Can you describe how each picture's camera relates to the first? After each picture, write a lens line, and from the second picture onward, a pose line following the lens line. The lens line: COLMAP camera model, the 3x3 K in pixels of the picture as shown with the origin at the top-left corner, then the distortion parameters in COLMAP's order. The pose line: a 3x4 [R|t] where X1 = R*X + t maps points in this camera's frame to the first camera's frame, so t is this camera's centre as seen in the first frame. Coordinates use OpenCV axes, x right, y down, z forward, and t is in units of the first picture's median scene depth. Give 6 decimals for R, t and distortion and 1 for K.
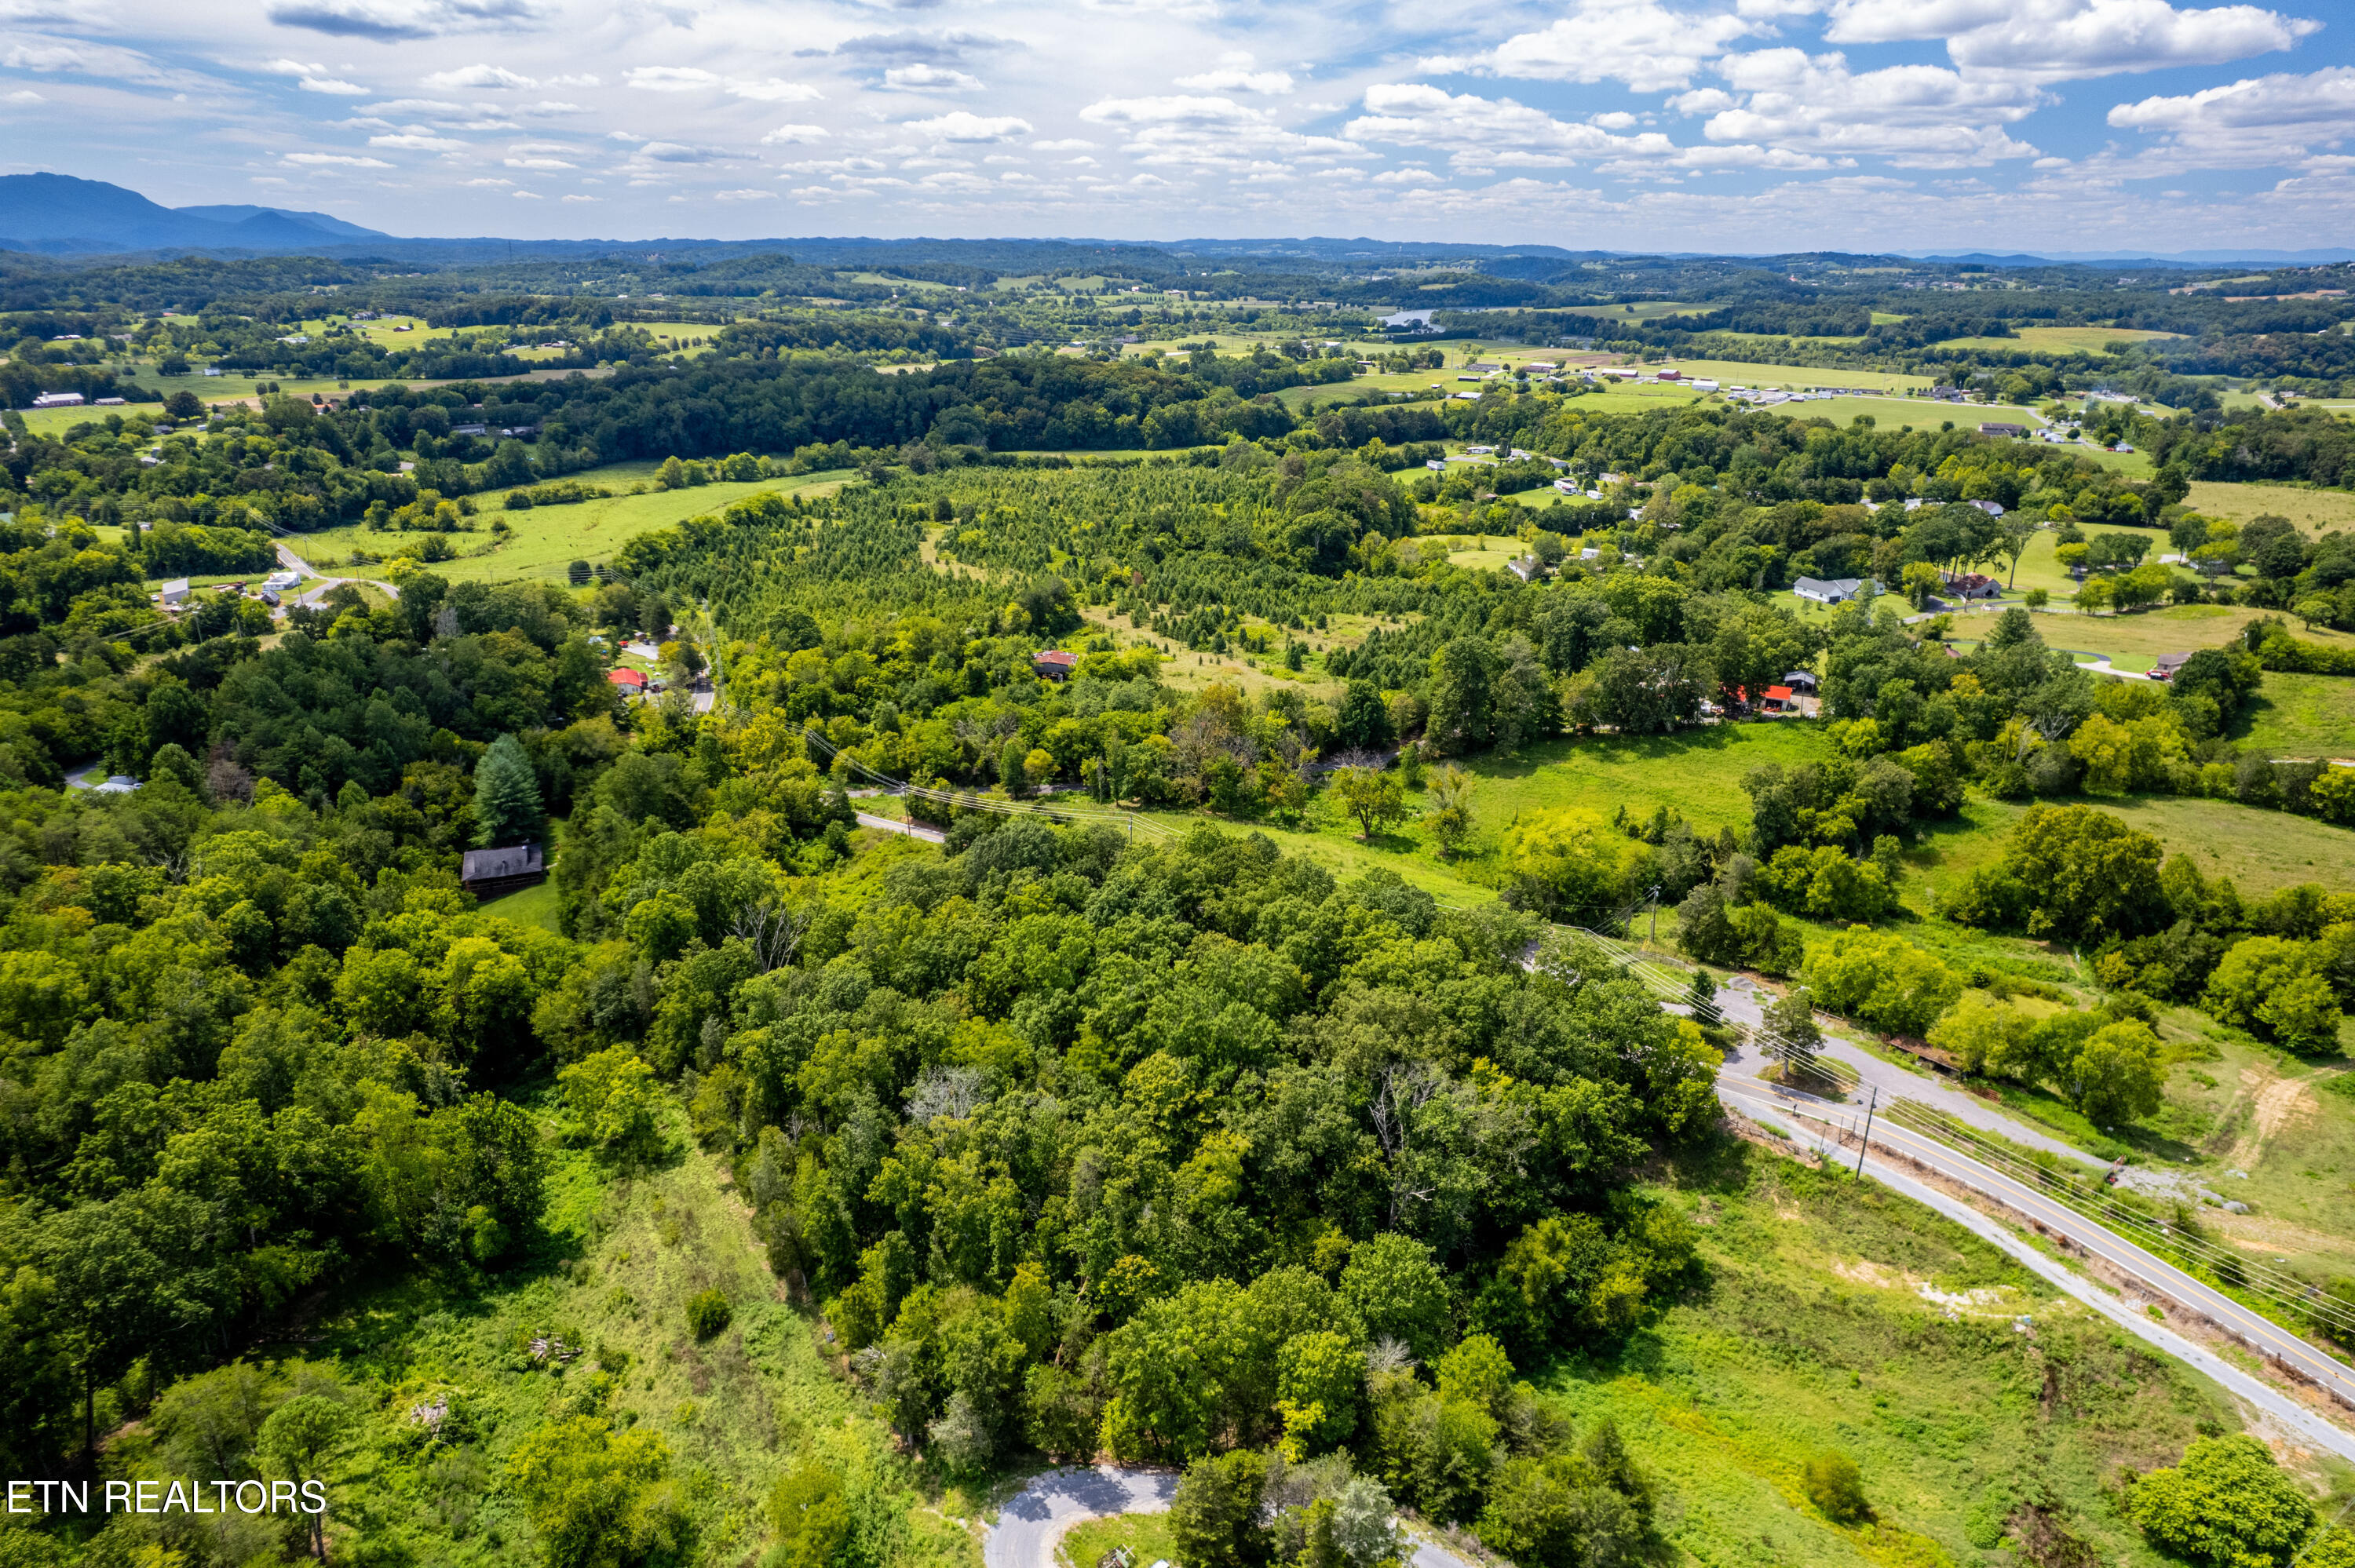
lens RADIAL K [[1509.6, 0, 1177.5], [0, 1509.6, 784.0], [0, 0, 1]] dist [-0.078498, 0.070791]
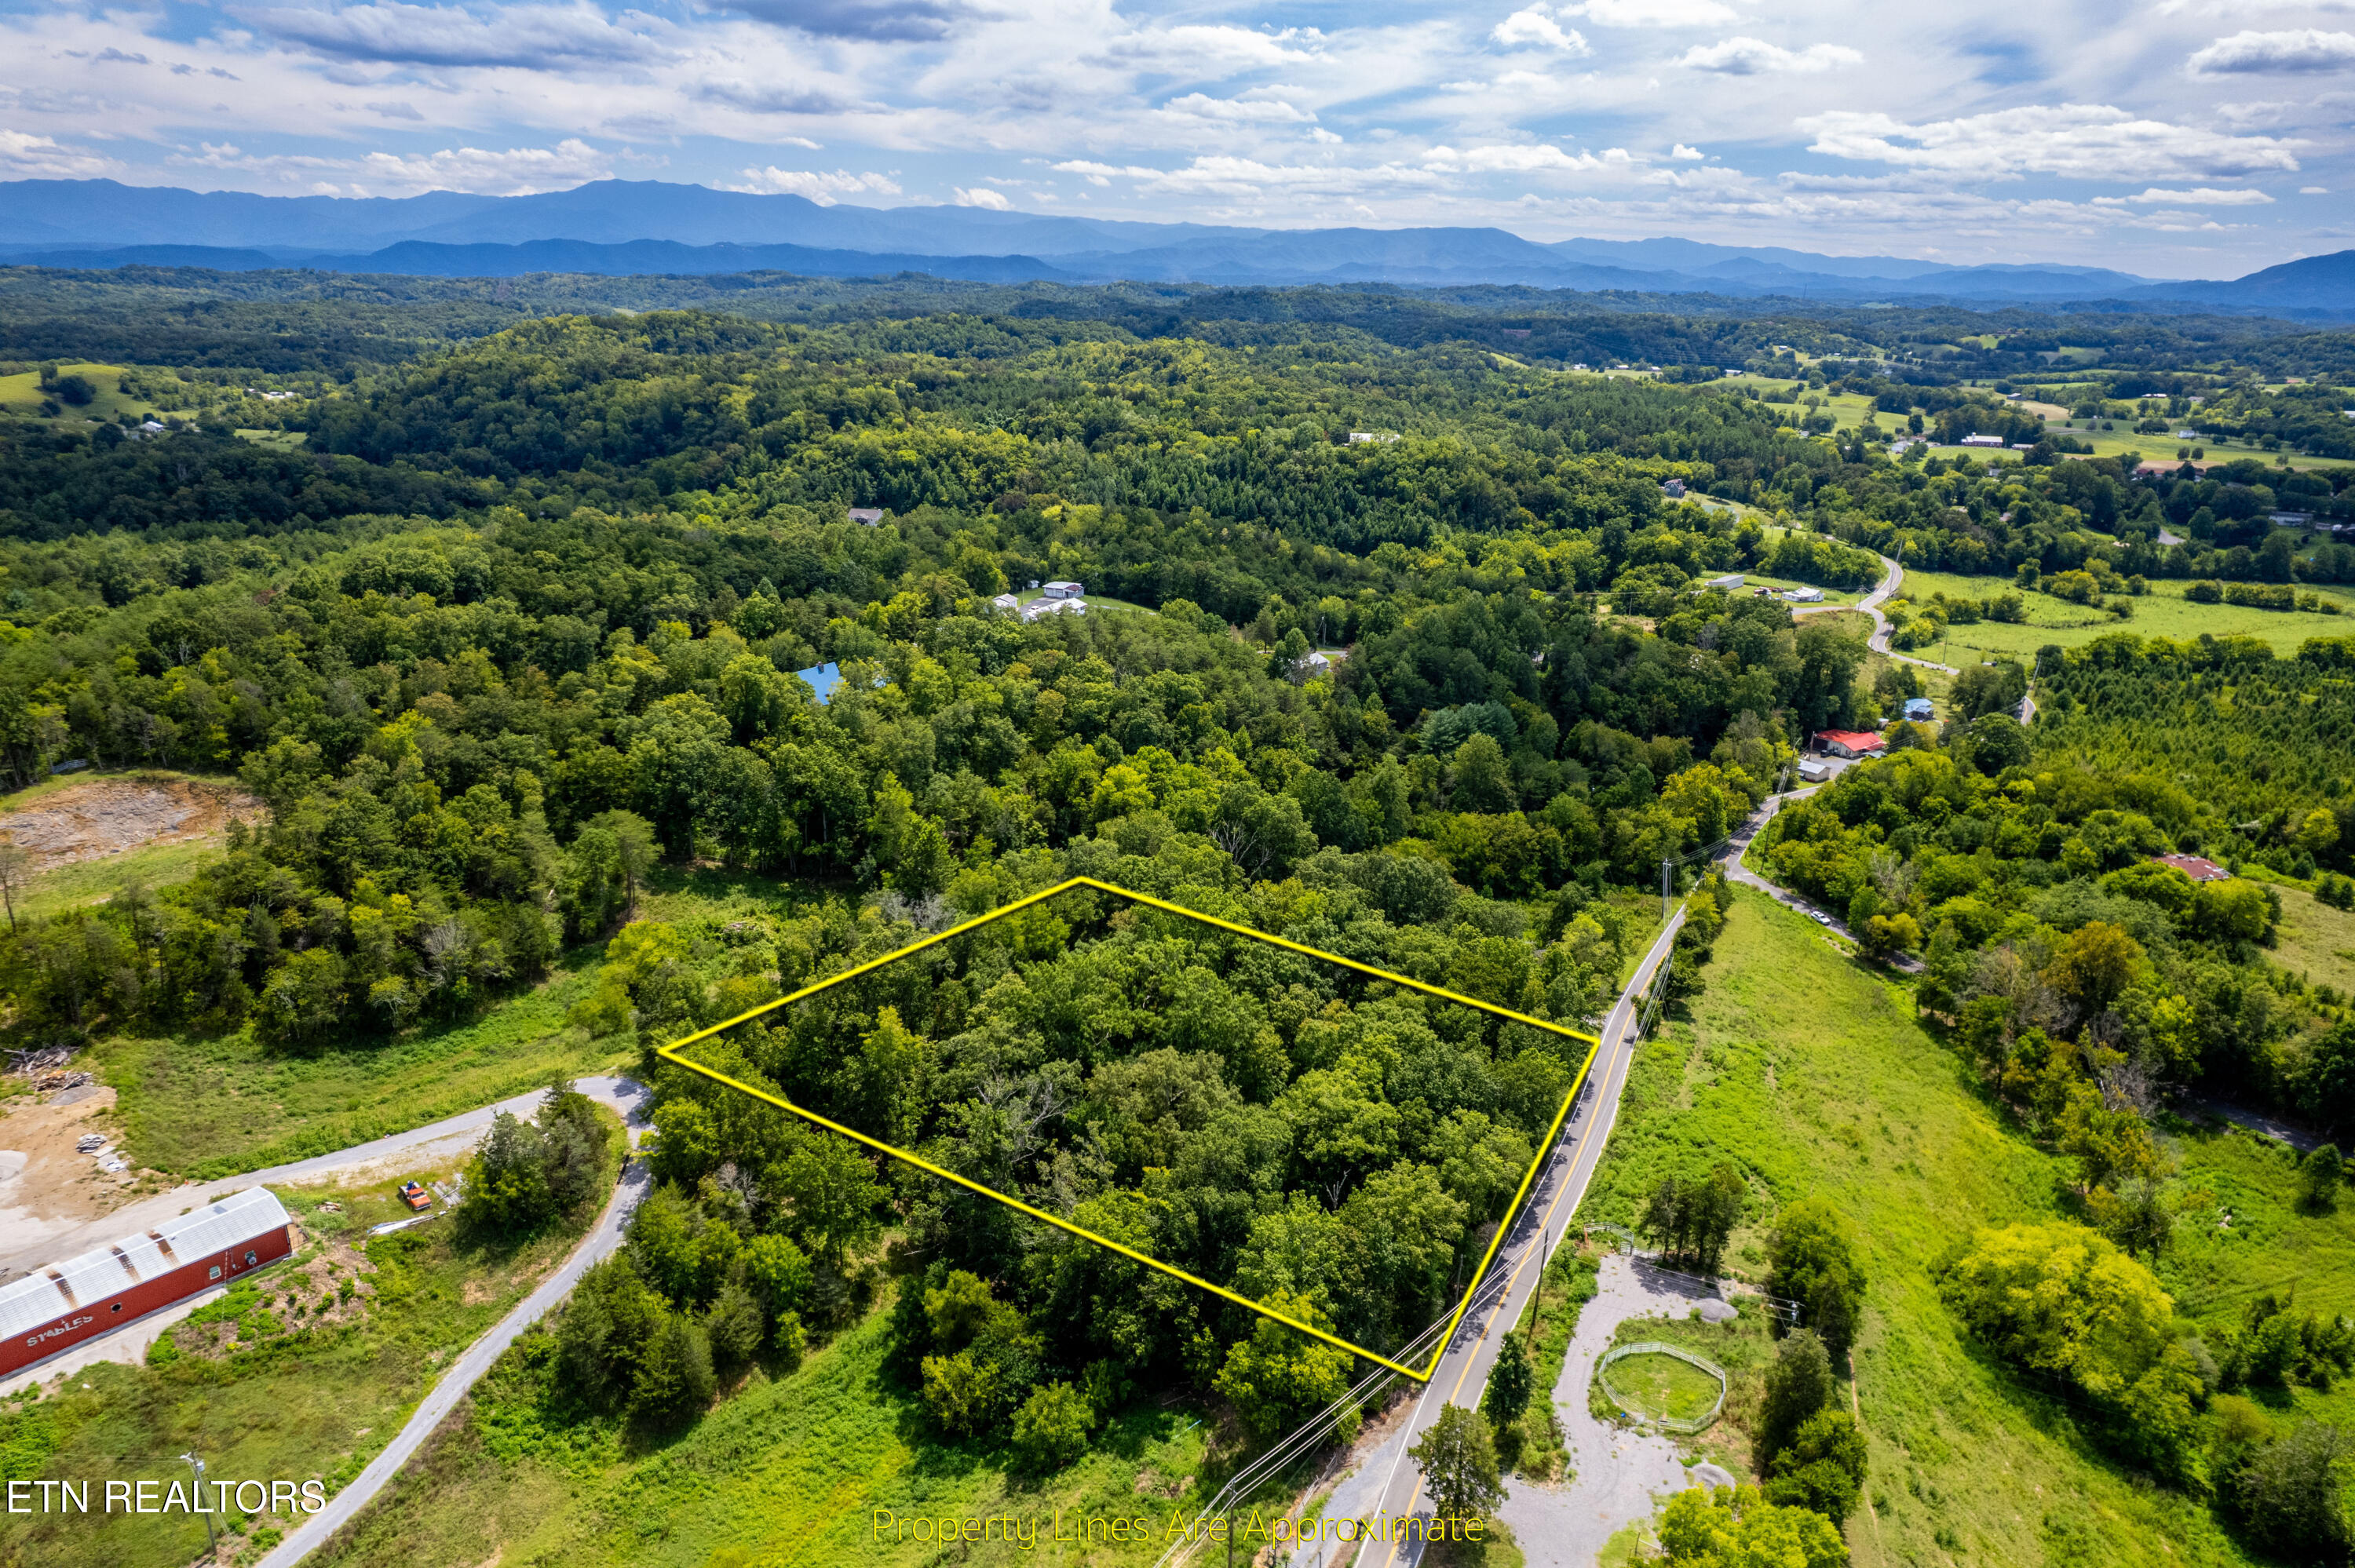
lens RADIAL K [[1509.6, 0, 1177.5], [0, 1509.6, 784.0], [0, 0, 1]] dist [-0.078498, 0.070791]
pose [[0.274759, 0.307545, -0.911001, 0.229886], [-0.345329, 0.915814, 0.205018, -0.052141], [0.897360, 0.258265, 0.357833, 0.149547]]
